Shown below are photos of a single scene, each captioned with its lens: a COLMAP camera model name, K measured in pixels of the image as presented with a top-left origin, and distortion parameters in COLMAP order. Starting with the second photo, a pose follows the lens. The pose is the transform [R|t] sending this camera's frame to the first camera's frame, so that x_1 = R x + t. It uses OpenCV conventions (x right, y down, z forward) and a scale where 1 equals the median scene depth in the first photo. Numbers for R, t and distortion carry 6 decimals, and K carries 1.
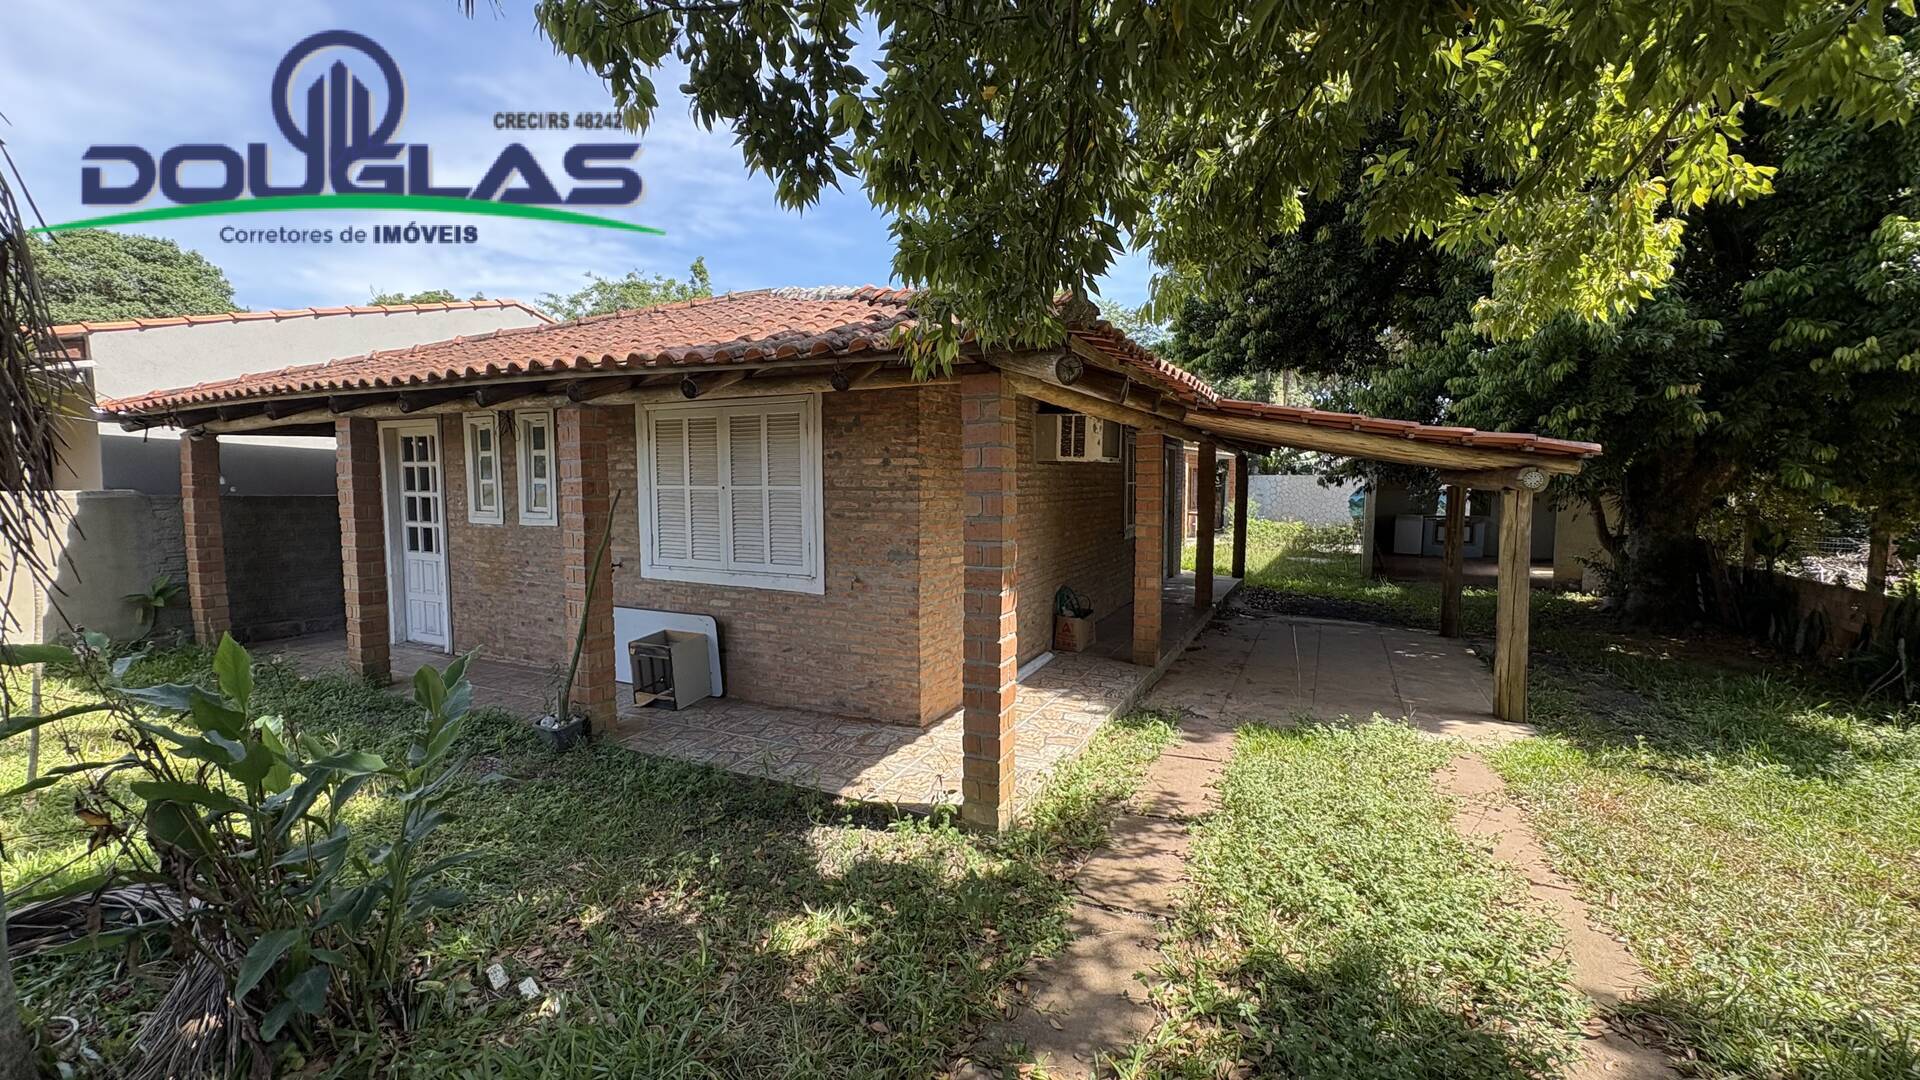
lens RADIAL K [[766.0, 0, 959.2], [0, 766.0, 538.2], [0, 0, 1]] dist [0.000159, 0.000500]
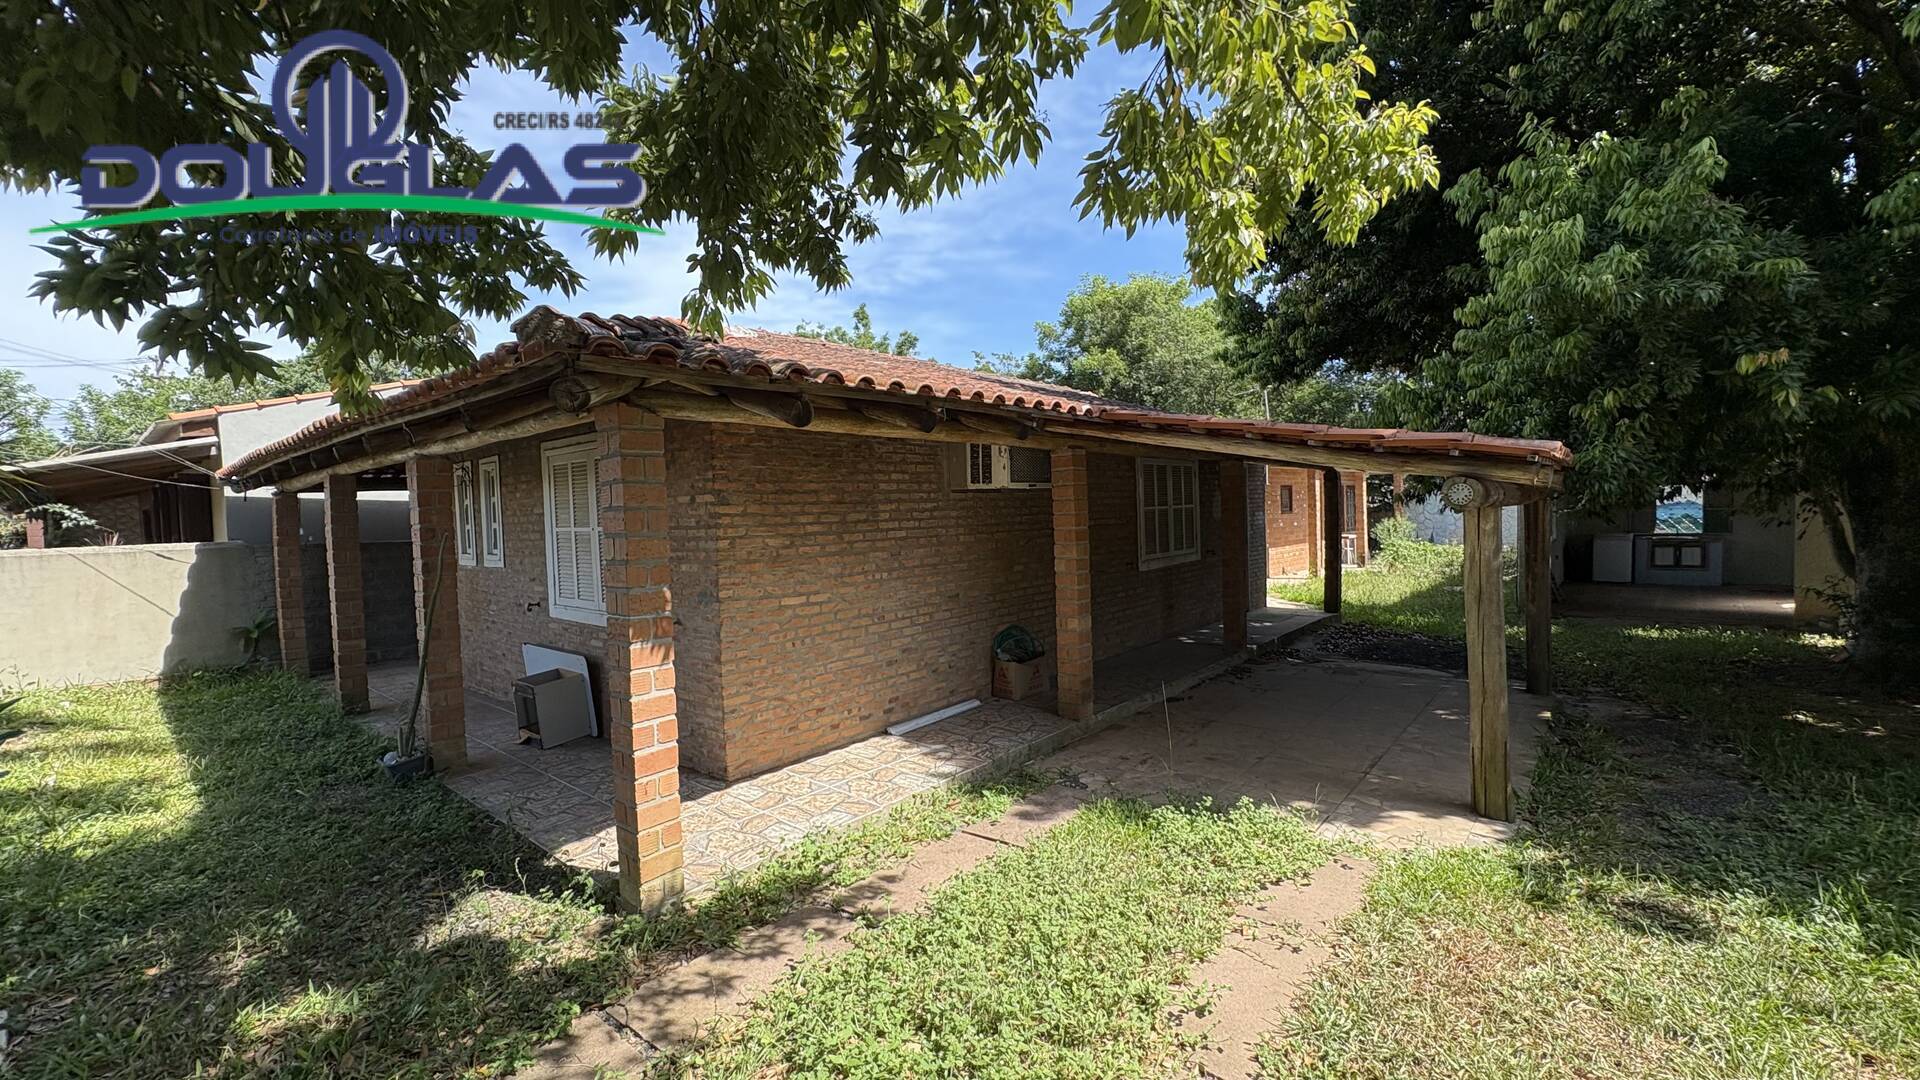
lens RADIAL K [[770.4, 0, 958.8], [0, 770.4, 535.7], [0, 0, 1]] dist [-0.002661, -0.000017]
pose [[0.967576, -0.021663, -0.251650, 0.393776], [0.011551, 0.999068, -0.041589, -0.008563], [0.252316, 0.037334, 0.966924, 0.130566]]
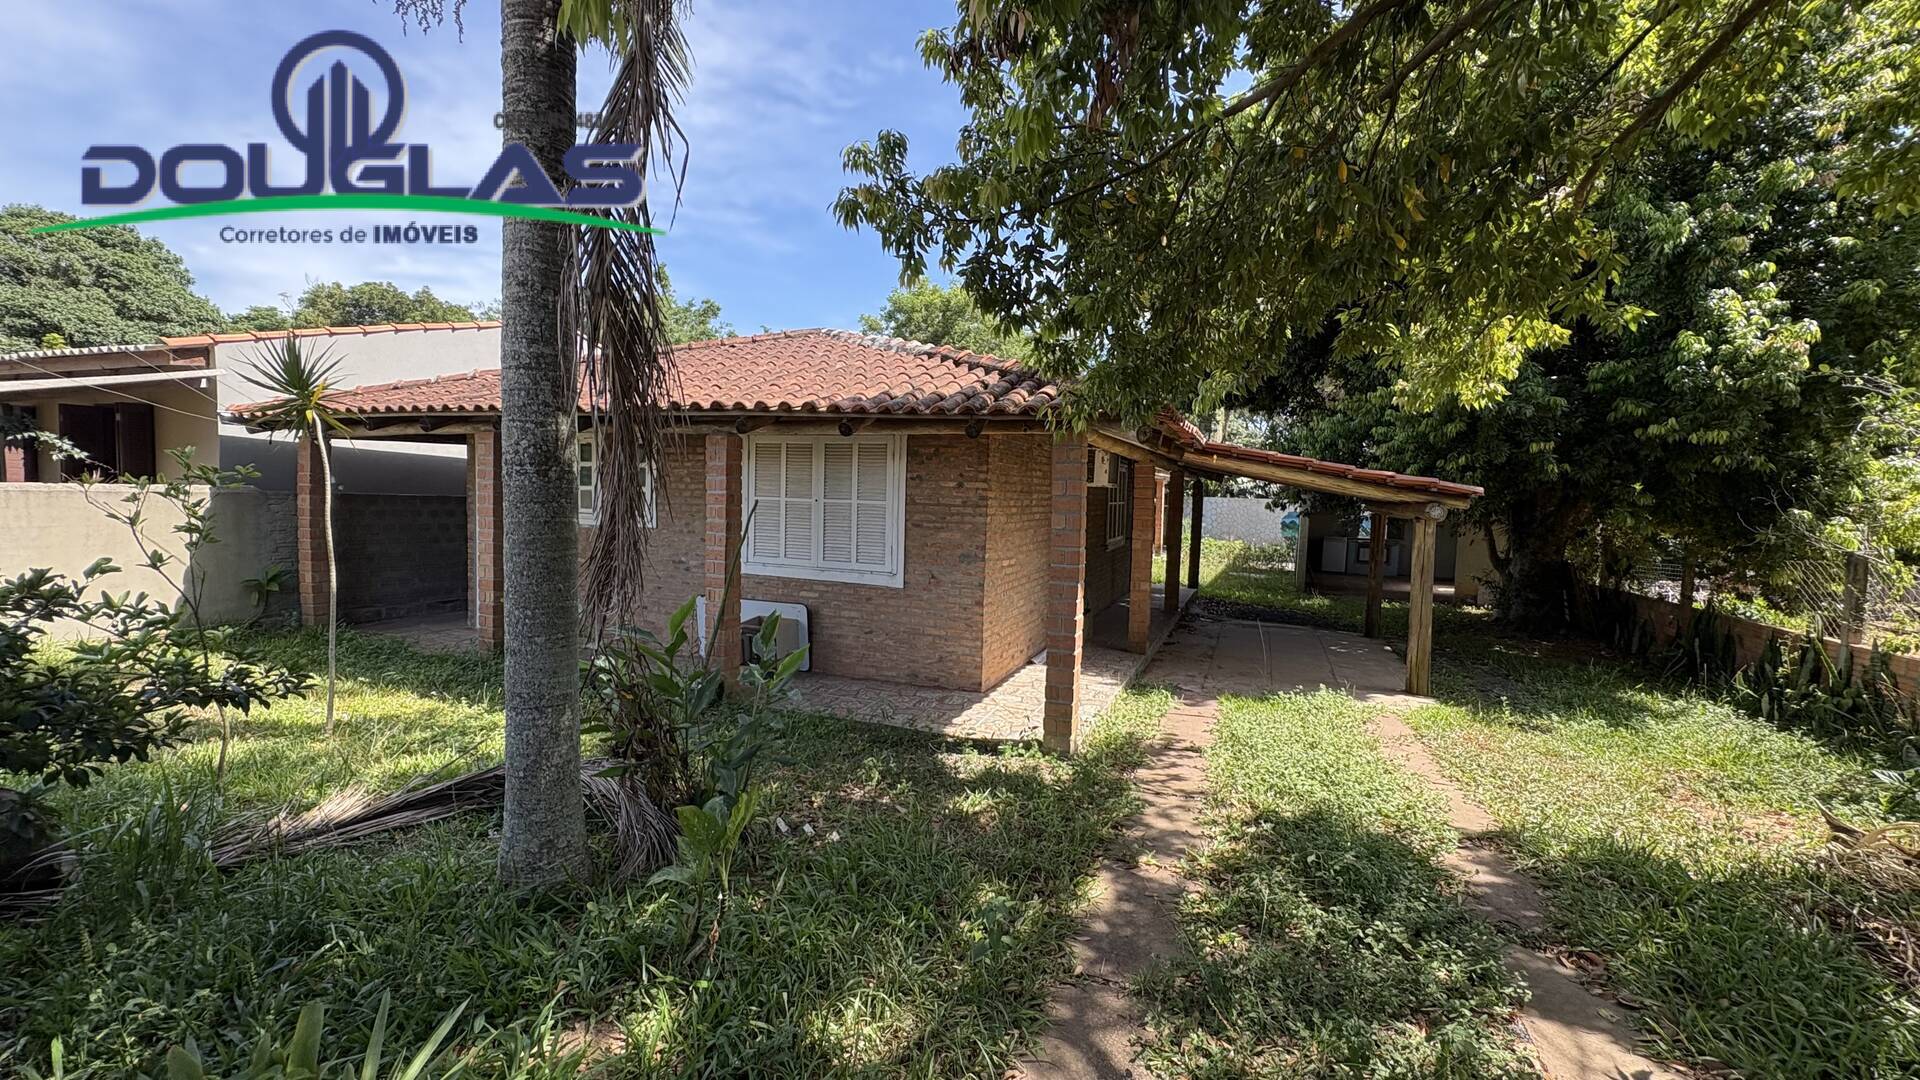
lens RADIAL K [[768.4, 0, 965.1], [0, 768.4, 522.8], [0, 0, 1]] dist [0.001240, 0.000409]
pose [[0.995811, 0.026049, 0.087652, -0.167555], [-0.022867, 0.999049, -0.037116, 0.010274], [-0.088535, 0.034956, 0.995459, -0.239699]]
